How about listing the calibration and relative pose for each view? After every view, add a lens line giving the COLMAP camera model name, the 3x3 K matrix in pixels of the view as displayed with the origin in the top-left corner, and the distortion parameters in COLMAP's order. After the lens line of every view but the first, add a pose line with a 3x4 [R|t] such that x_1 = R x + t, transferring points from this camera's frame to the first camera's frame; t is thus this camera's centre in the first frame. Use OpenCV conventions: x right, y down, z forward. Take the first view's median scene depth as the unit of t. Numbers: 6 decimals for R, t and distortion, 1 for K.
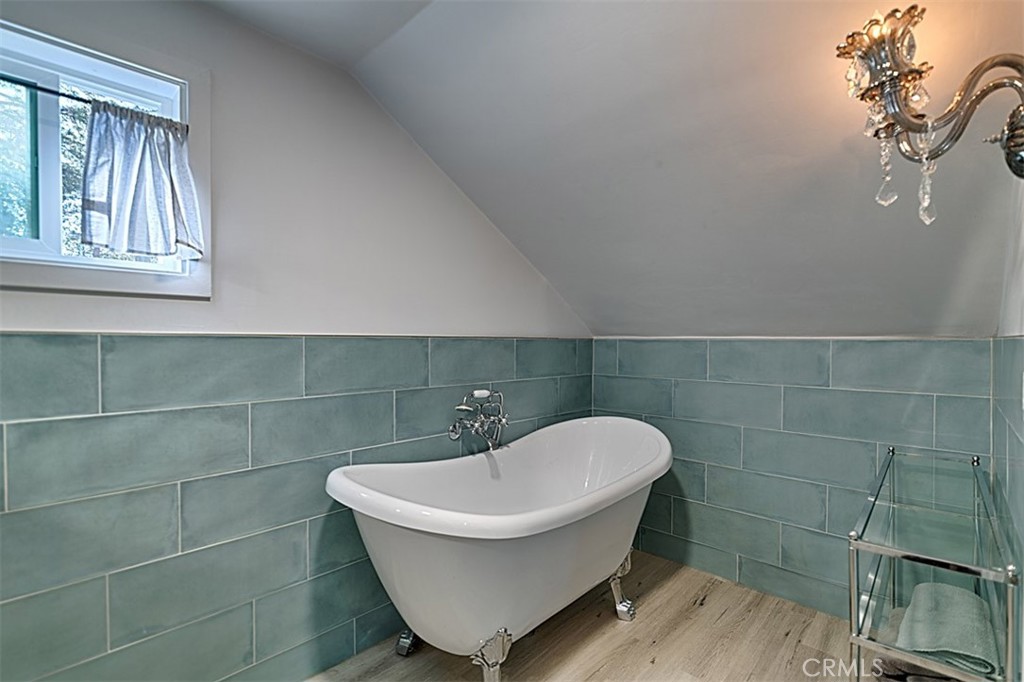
lens RADIAL K [[454.3, 0, 515.4], [0, 454.3, 345.3], [0, 0, 1]] dist [-0.000602, -0.000299]
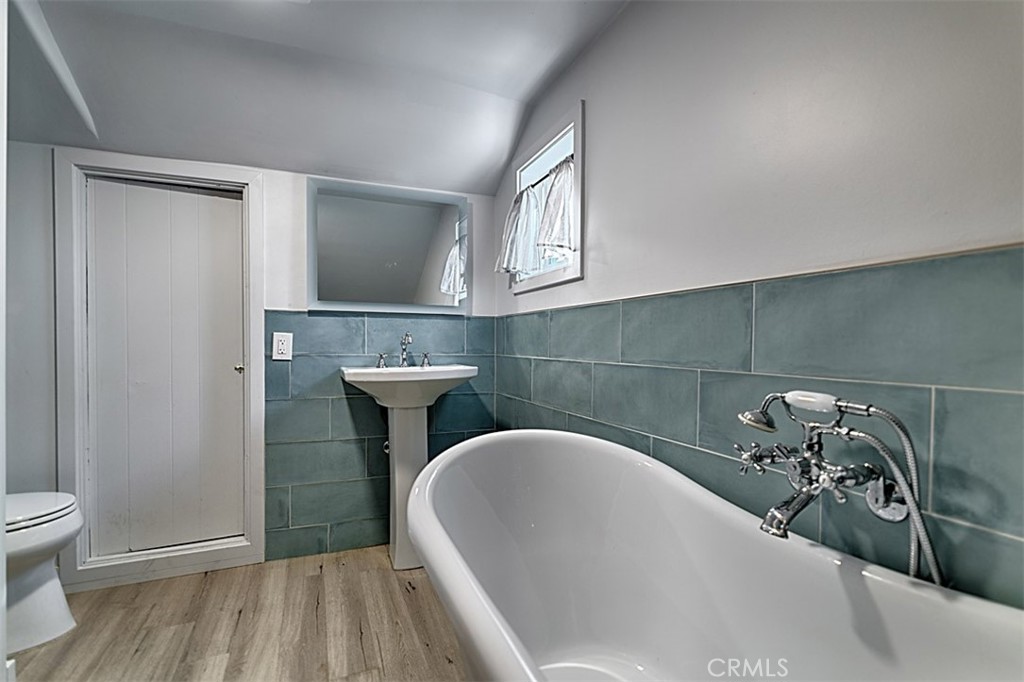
lens RADIAL K [[454.3, 0, 515.4], [0, 454.3, 345.3], [0, 0, 1]] dist [-0.000602, -0.000299]
pose [[-0.363273, 0.008219, -0.931646, 0.494014], [-0.006053, 0.999919, 0.011181, 0.062487], [0.931663, 0.009701, -0.363194, 1.079527]]
